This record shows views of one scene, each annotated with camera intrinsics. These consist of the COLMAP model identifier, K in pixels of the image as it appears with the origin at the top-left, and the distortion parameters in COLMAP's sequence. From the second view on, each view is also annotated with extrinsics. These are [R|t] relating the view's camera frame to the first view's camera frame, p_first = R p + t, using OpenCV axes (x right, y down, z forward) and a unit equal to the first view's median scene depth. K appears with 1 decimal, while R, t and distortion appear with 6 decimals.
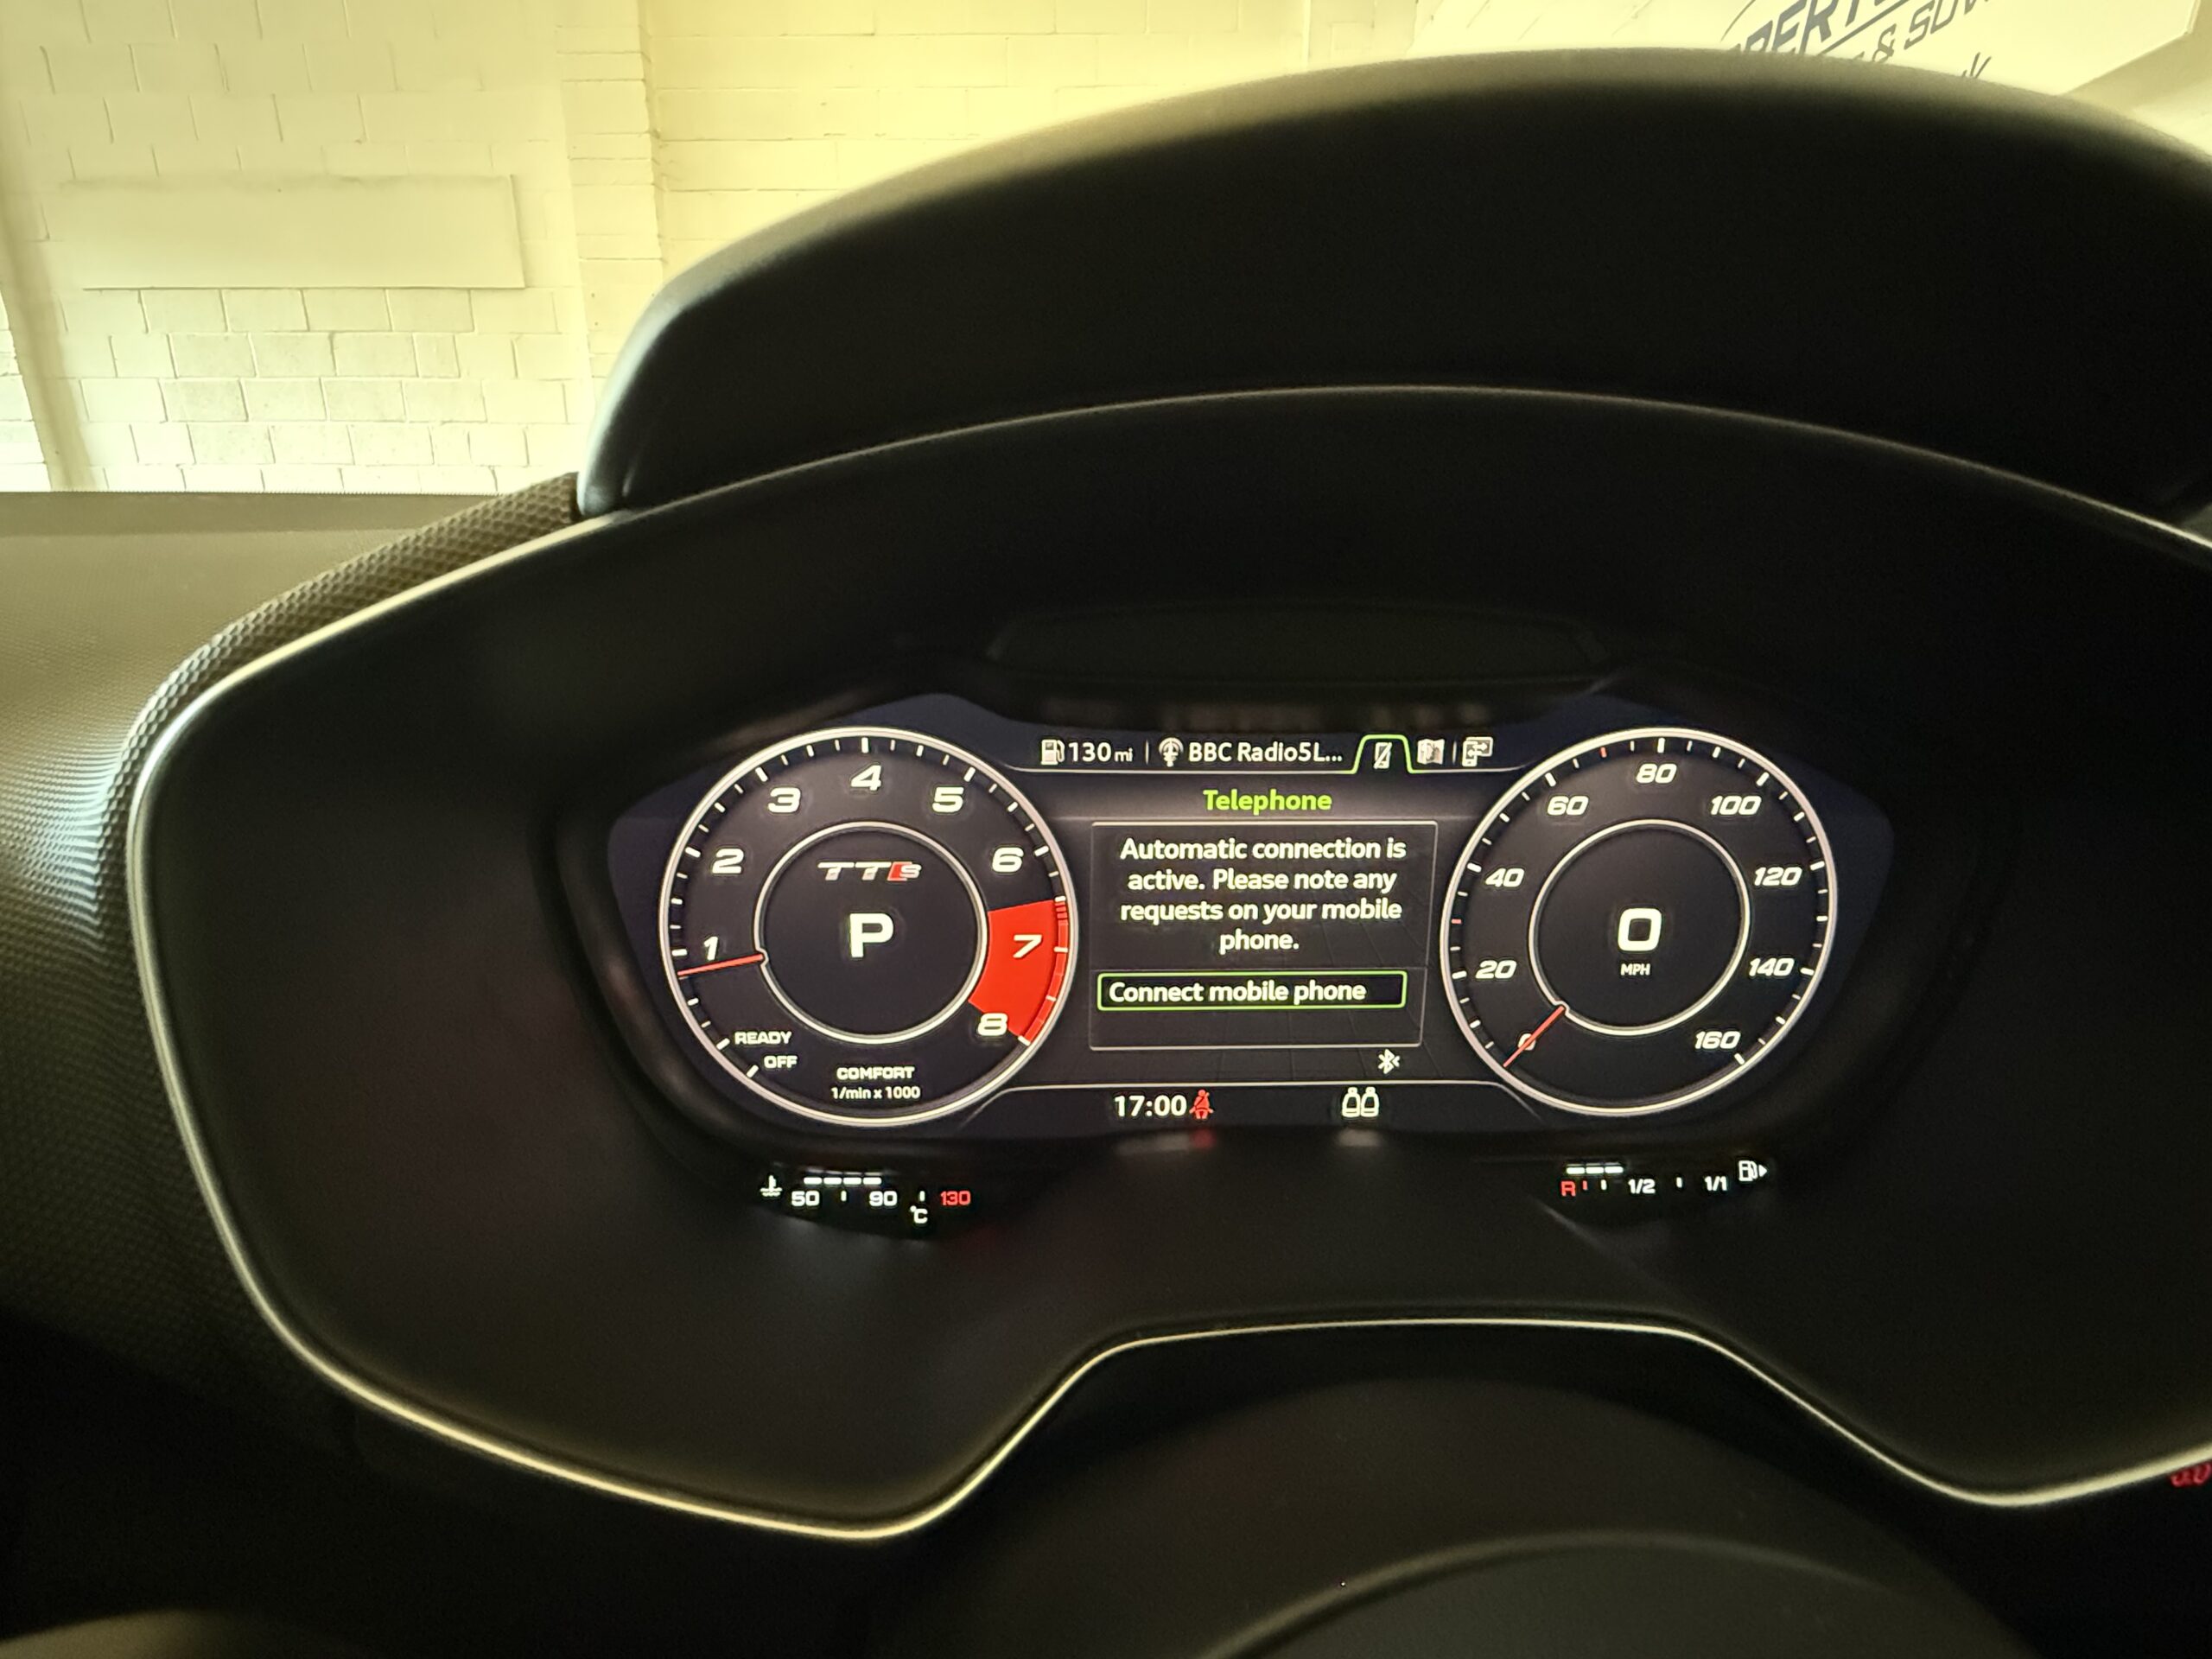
lens RADIAL K [[1083.1, 0, 1065.6], [0, 1083.1, 828.4], [0, 0, 1]] dist [0.002700, -0.001269]
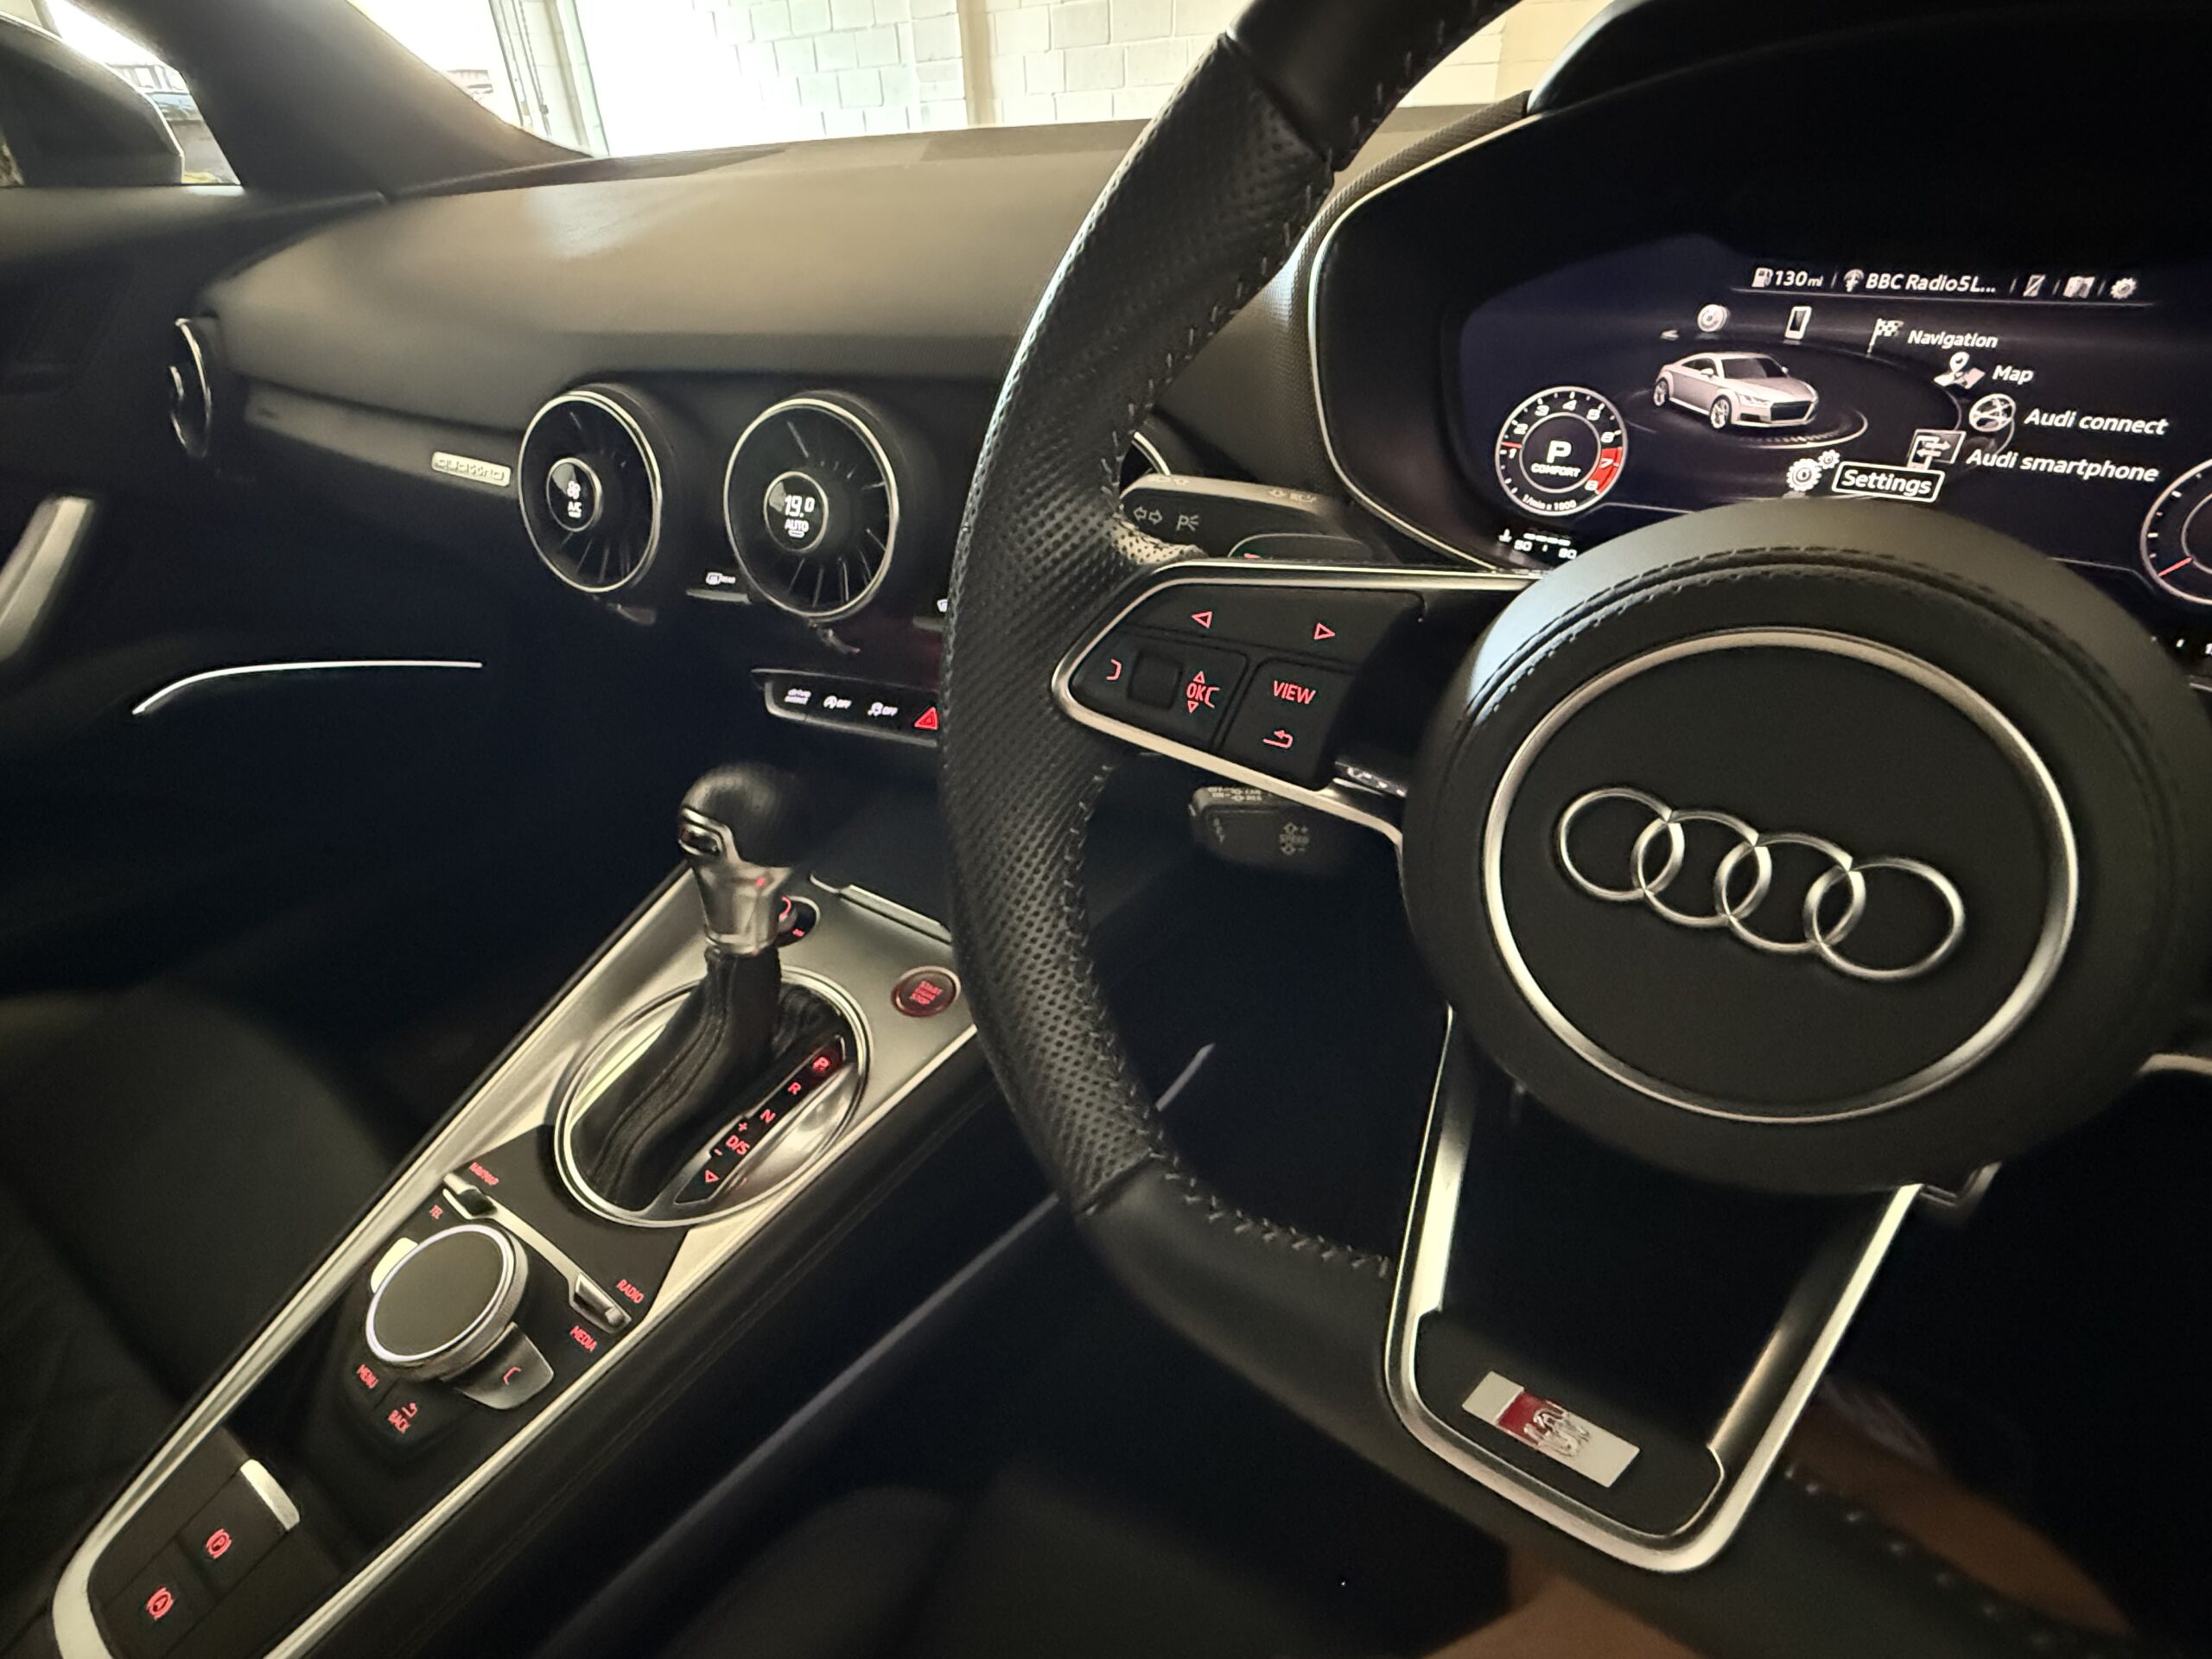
lens RADIAL K [[1081.2, 0, 1065.8], [0, 1081.2, 828.7], [0, 0, 1]] dist [0.002895, -0.001359]
pose [[0.802181, 0.294043, -0.519657, 0.222831], [-0.130563, 0.935653, 0.327882, 0.287382], [0.582630, -0.195173, 0.788955, -0.953089]]
